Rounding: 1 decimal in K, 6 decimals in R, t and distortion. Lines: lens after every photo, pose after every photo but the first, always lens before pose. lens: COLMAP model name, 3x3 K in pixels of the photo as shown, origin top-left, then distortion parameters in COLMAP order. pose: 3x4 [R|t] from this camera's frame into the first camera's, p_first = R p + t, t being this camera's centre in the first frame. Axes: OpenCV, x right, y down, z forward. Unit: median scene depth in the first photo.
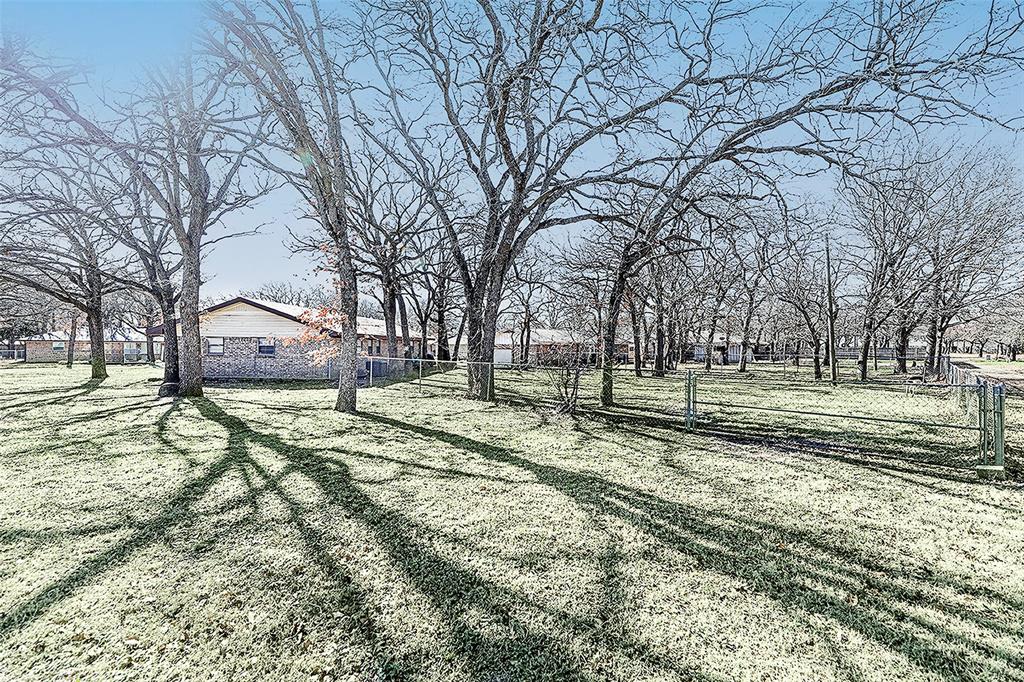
lens RADIAL K [[411.8, 0, 513.0], [0, 411.8, 345.7], [0, 0, 1]] dist [-0.004354, -0.001998]
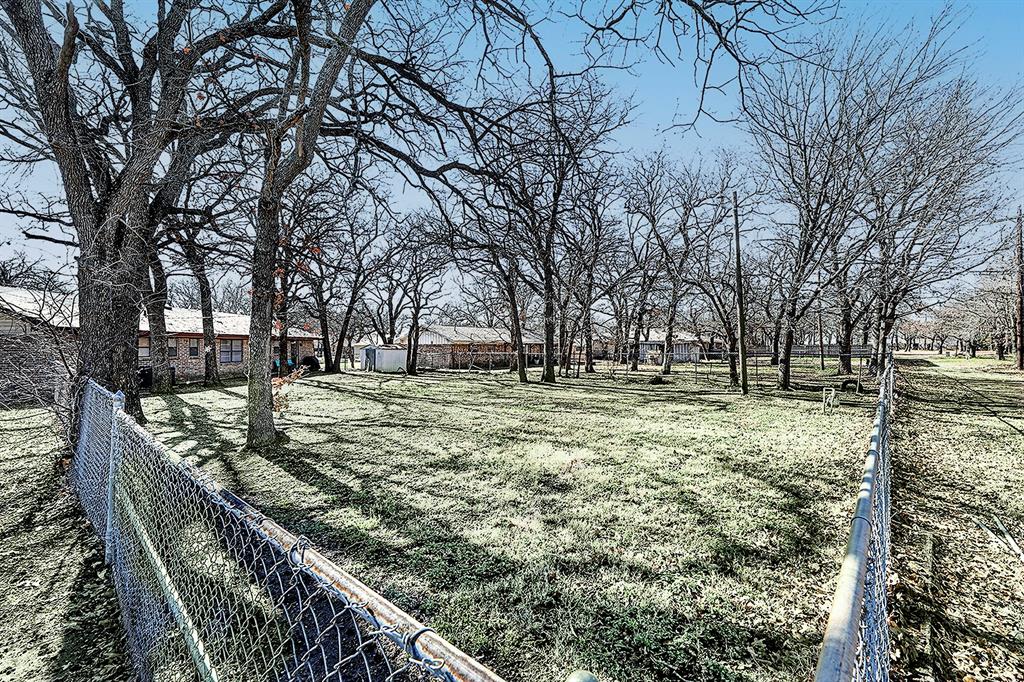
lens RADIAL K [[411.8, 0, 510.8], [0, 411.8, 337.9], [0, 0, 1]] dist [-0.004354, -0.001998]
pose [[0.999131, -0.006985, 0.041081, 0.204289], [0.007838, 0.999756, -0.020640, 0.005130], [-0.040927, 0.020944, 0.998943, 0.168569]]
